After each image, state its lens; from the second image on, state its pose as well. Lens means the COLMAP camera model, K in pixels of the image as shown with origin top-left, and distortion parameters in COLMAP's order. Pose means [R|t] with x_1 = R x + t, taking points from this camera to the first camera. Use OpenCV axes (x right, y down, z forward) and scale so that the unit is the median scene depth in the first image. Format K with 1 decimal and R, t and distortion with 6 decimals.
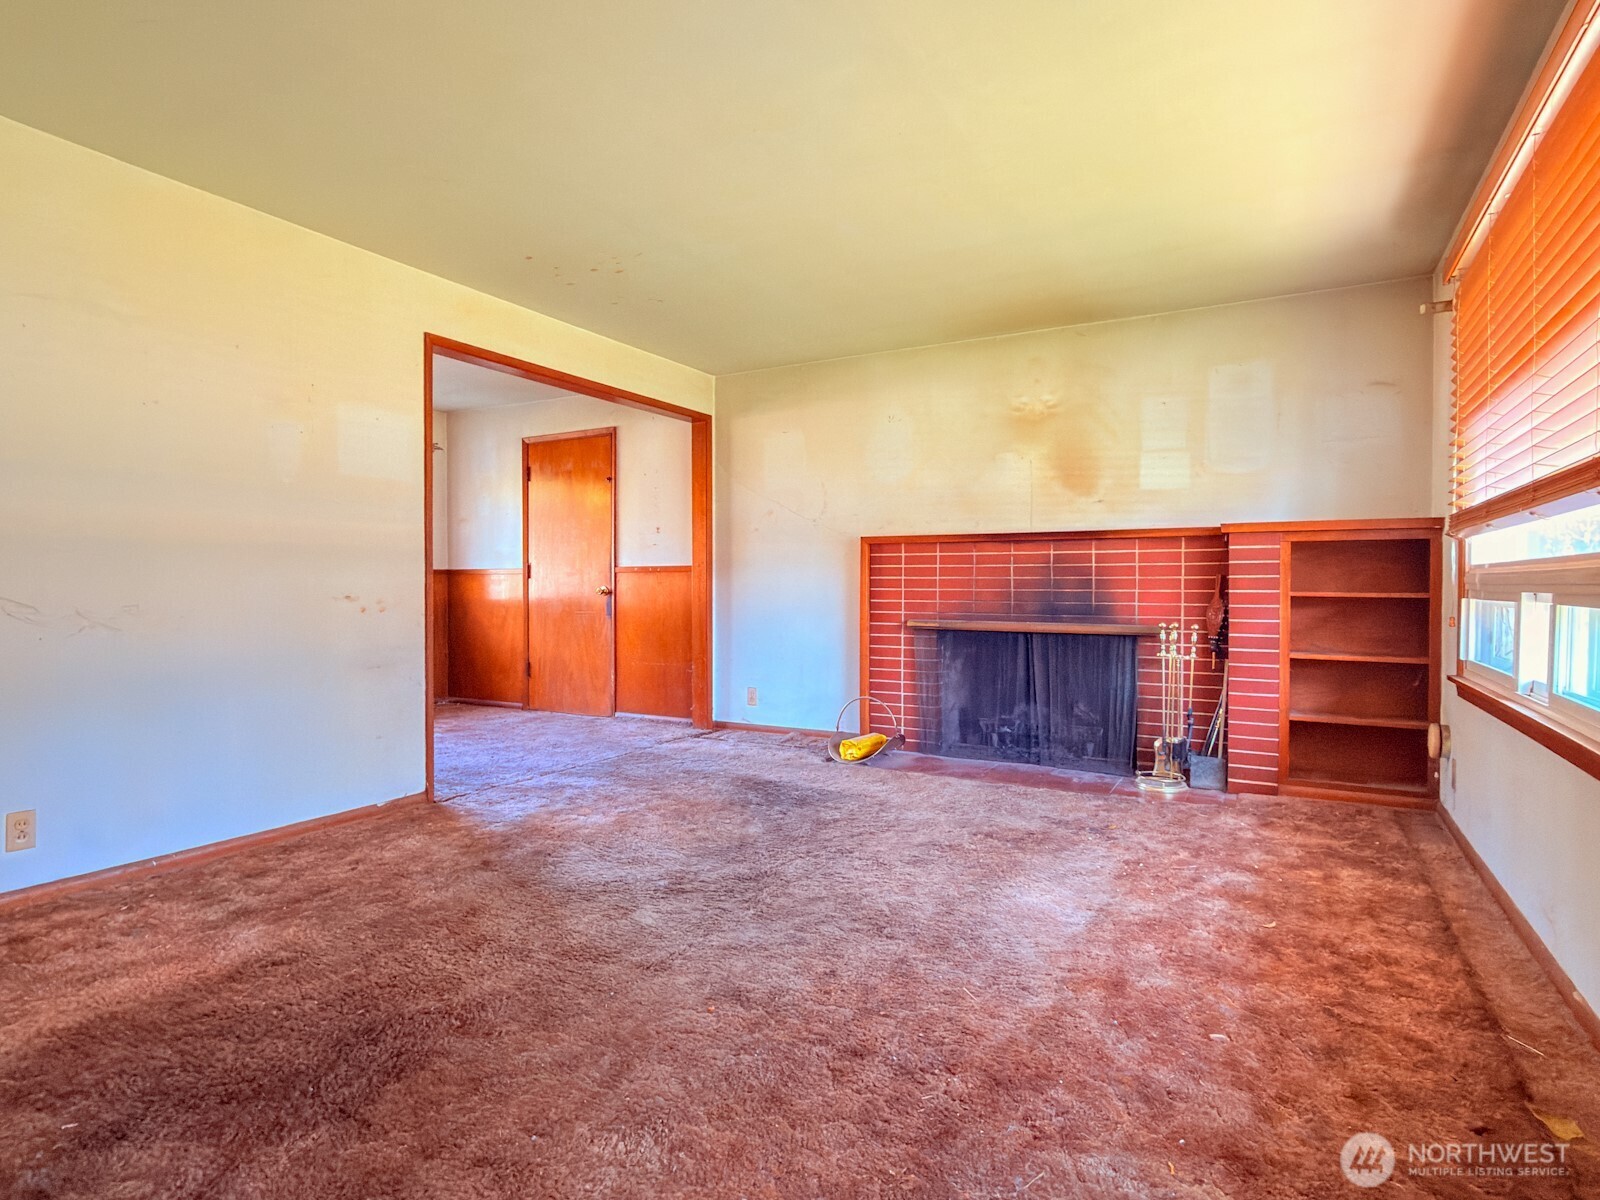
lens RADIAL K [[876.7, 0, 805.7], [0, 876.7, 599.0], [0, 0, 1]] dist [-0.002947, -0.000307]
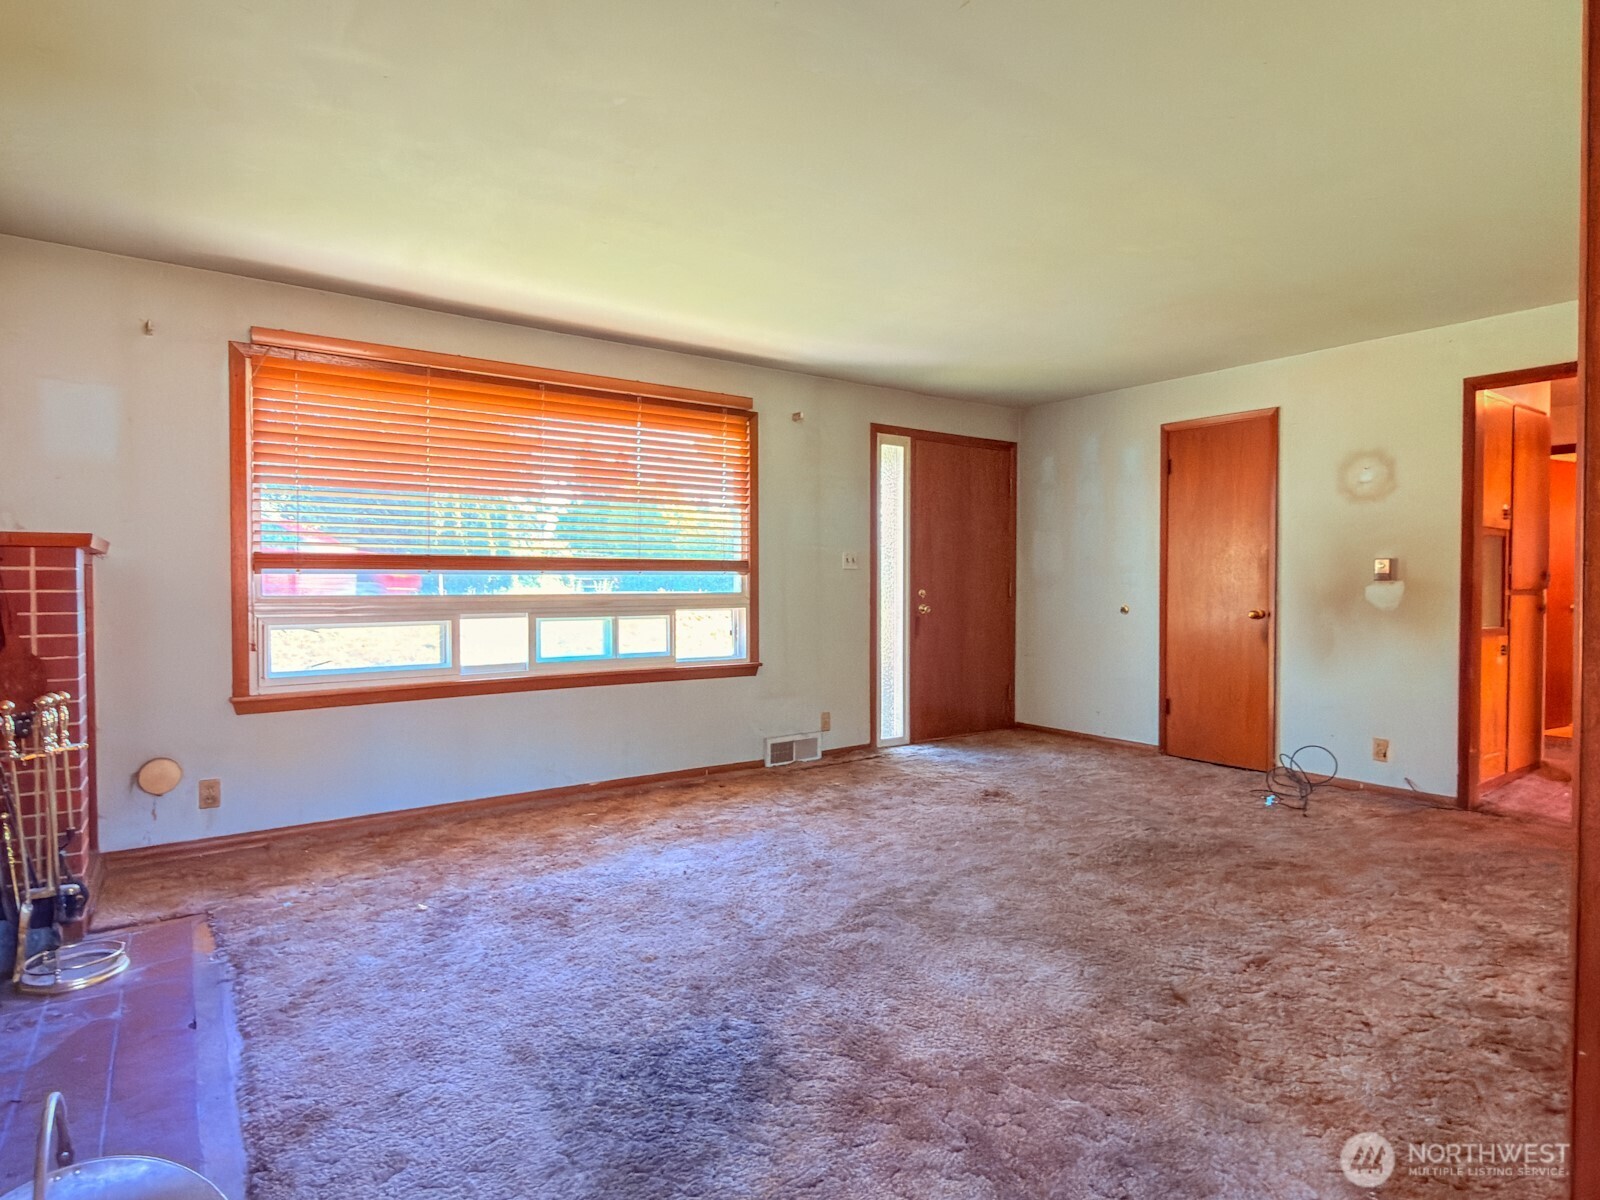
lens RADIAL K [[876.7, 0, 806.4], [0, 876.7, 597.9], [0, 0, 1]] dist [-0.002947, -0.000307]
pose [[-0.907263, -0.010179, 0.420441, -0.415286], [0.004185, 0.999439, 0.033227, -0.079894], [-0.420543, 0.031905, -0.906711, 1.954384]]
